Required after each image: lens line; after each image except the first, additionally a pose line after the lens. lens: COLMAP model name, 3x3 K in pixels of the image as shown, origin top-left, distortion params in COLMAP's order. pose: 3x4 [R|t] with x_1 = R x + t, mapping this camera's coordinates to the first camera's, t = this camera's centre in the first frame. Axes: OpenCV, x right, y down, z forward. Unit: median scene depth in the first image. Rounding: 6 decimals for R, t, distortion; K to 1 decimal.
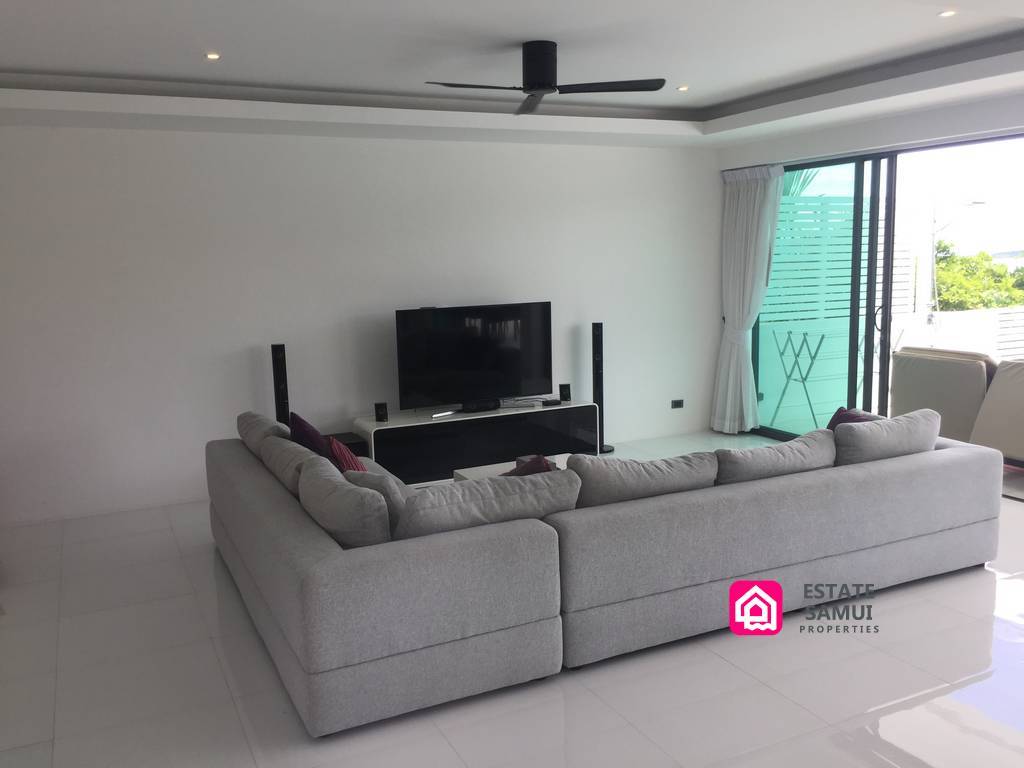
lens RADIAL K [[893.5, 0, 512.0], [0, 893.5, 384.0], [0, 0, 1]] dist [0.095904, -0.132075]
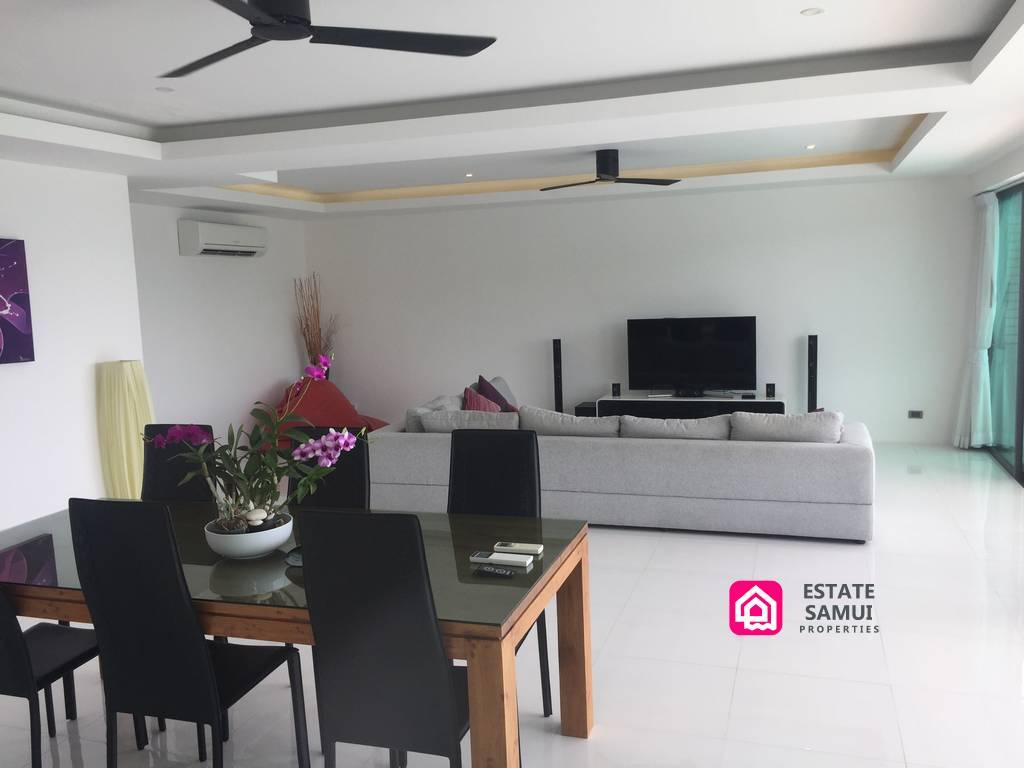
lens RADIAL K [[893.5, 0, 512.0], [0, 893.5, 384.0], [0, 0, 1]] dist [0.095904, -0.132075]
pose [[0.715942, 0.082276, -0.693295, 0.691551], [-0.085852, 0.995870, 0.029527, -0.005587], [0.692861, 0.038382, 0.720049, -0.142073]]
